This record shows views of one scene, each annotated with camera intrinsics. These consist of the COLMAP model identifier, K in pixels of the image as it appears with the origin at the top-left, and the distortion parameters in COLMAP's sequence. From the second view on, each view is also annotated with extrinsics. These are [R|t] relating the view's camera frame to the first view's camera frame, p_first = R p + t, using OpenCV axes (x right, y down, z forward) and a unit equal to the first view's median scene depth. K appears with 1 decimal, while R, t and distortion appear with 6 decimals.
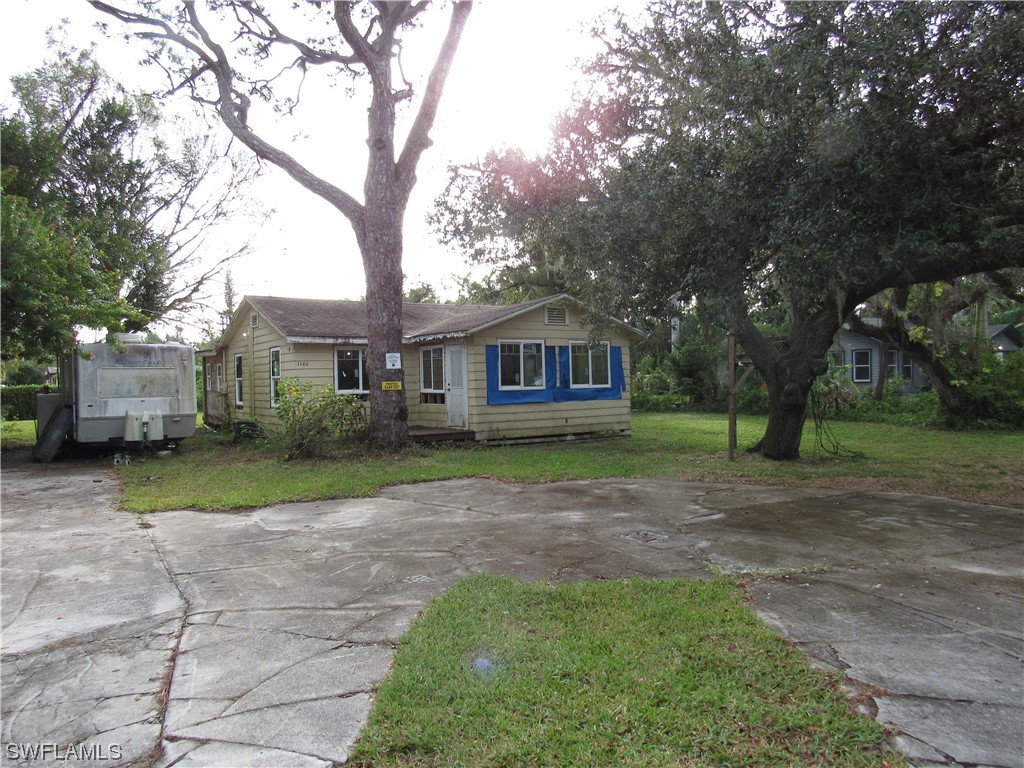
lens RADIAL K [[729.3, 0, 512.0], [0, 729.3, 384.0], [0, 0, 1]] dist [-0.025283, -0.004521]
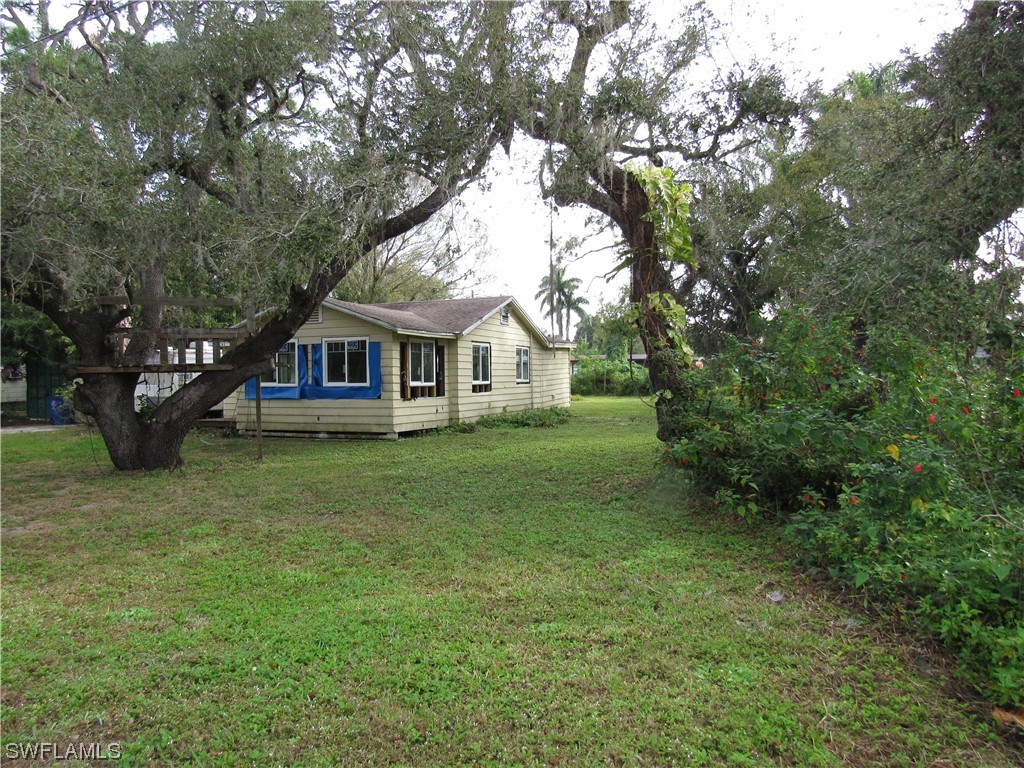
lens RADIAL K [[729.3, 0, 512.0], [0, 729.3, 384.0], [0, 0, 1]] dist [-0.025283, -0.004521]
pose [[0.574627, 0.025156, -0.818029, 1.098120], [-0.005000, 0.999617, 0.027228, -0.026854], [0.818400, -0.011556, 0.574532, 0.670326]]
